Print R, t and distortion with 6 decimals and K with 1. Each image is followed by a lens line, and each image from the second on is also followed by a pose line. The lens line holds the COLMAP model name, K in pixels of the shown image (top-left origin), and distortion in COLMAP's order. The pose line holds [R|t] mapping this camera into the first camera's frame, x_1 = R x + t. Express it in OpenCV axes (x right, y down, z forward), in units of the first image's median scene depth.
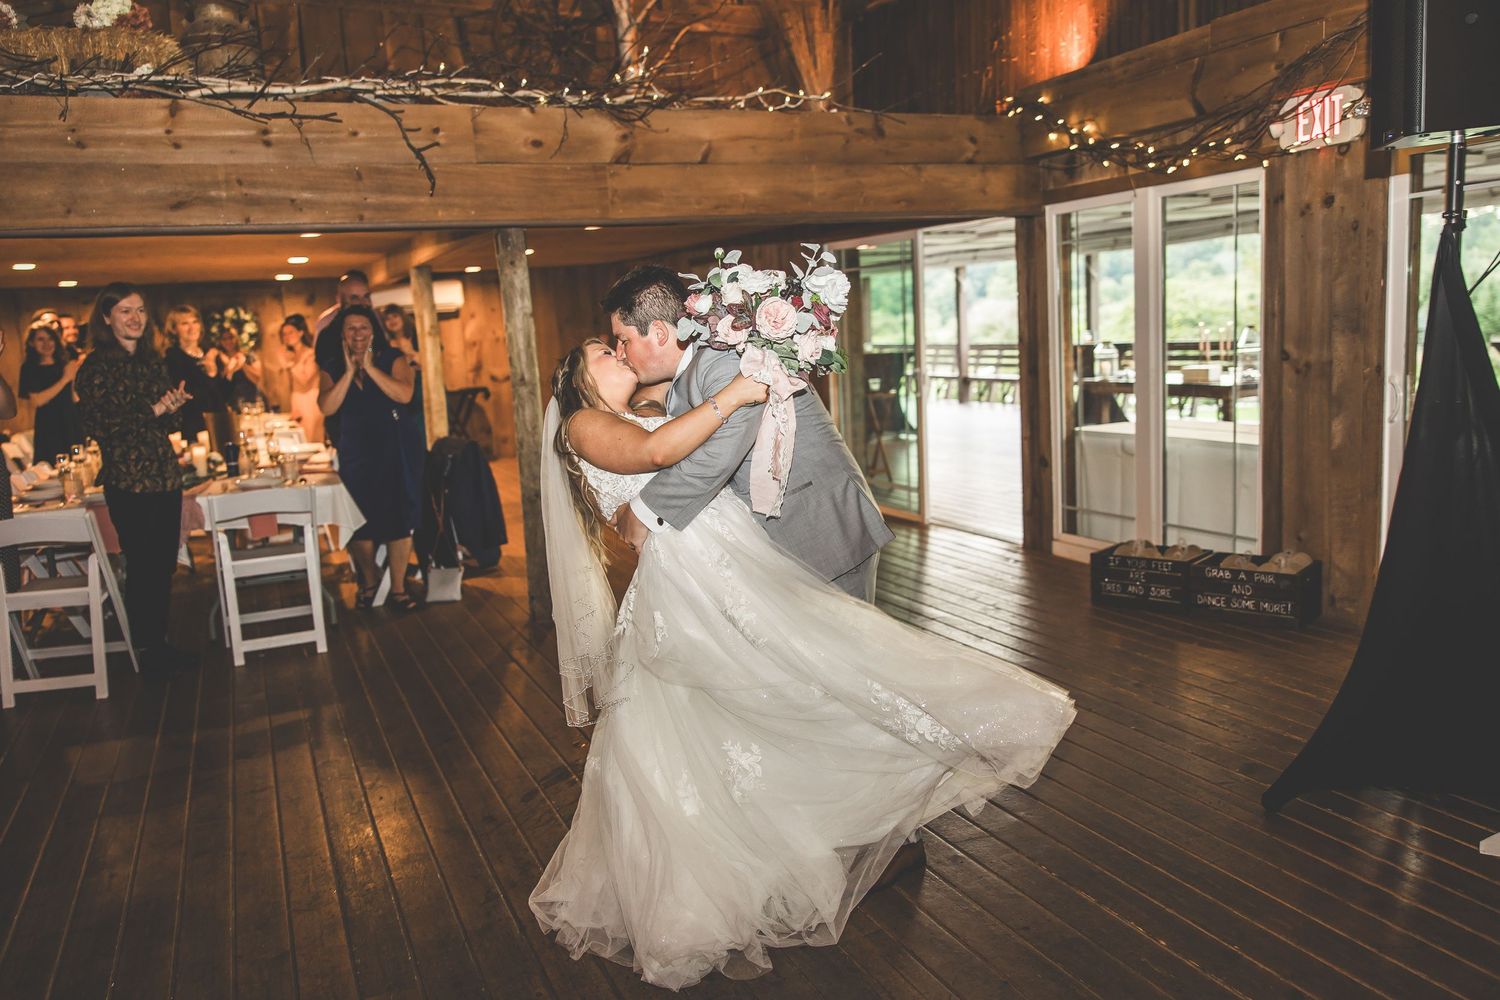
lens RADIAL K [[1162.6, 0, 756.0], [0, 1162.6, 501.9], [0, 0, 1]] dist [0.012449, 0.002357]
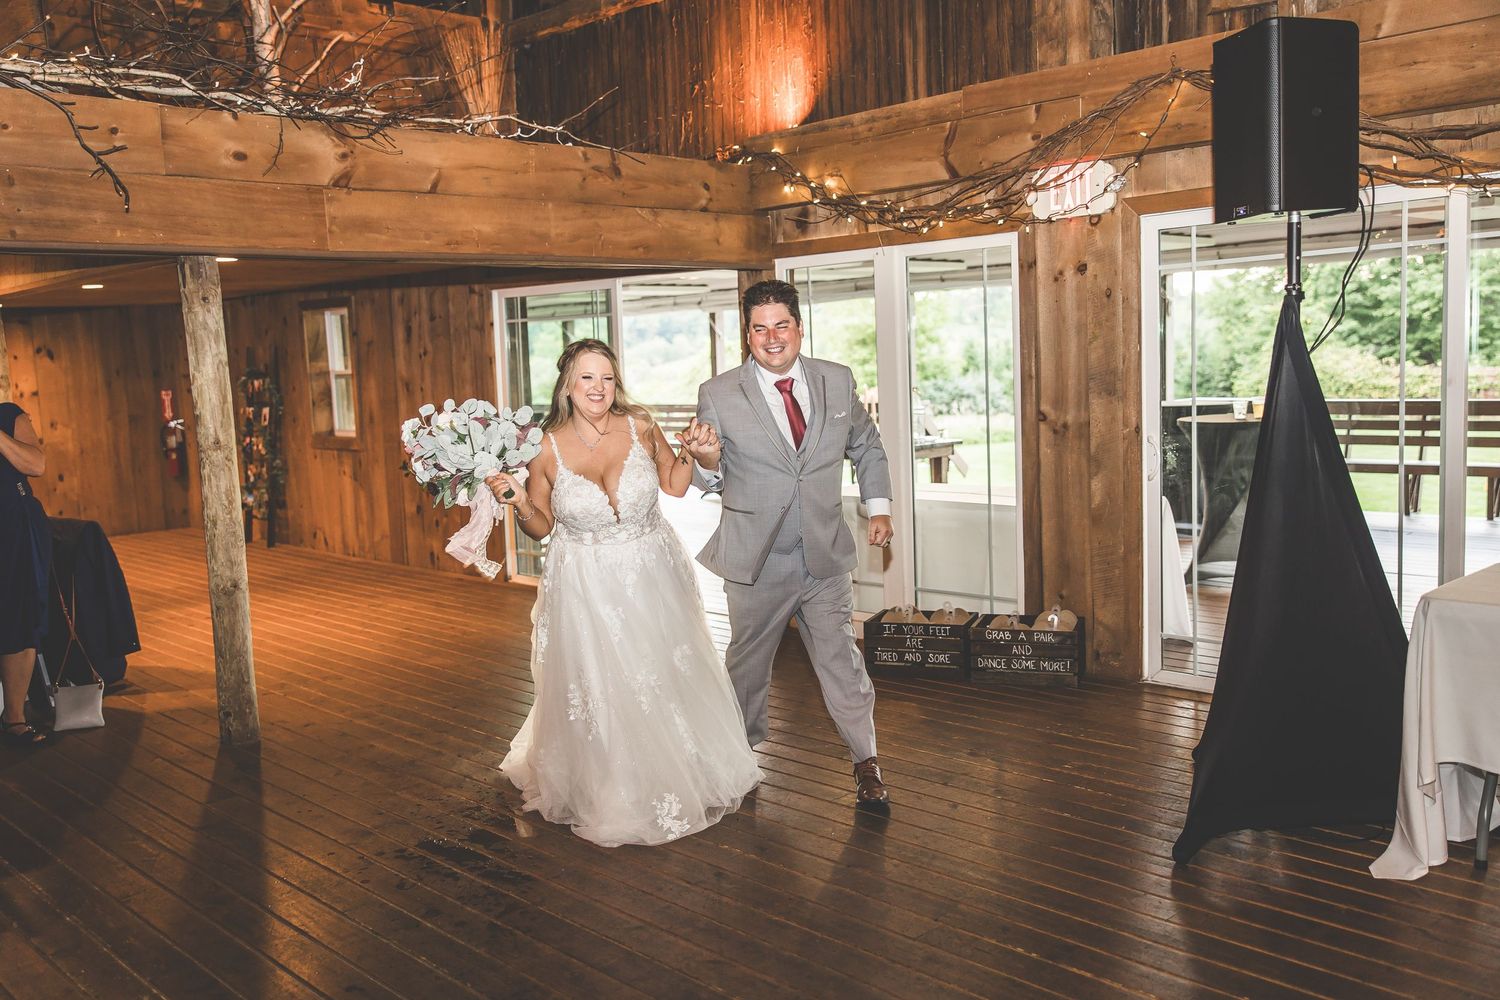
lens RADIAL K [[1295.1, 0, 750.0], [0, 1295.1, 500.0], [0, 0, 1]] dist [0.001255, 0.015292]
pose [[0.936690, -0.018769, 0.349657, -0.171009], [0.040485, 0.997671, -0.054900, -0.001158], [-0.347812, 0.065580, 0.935268, 0.035025]]
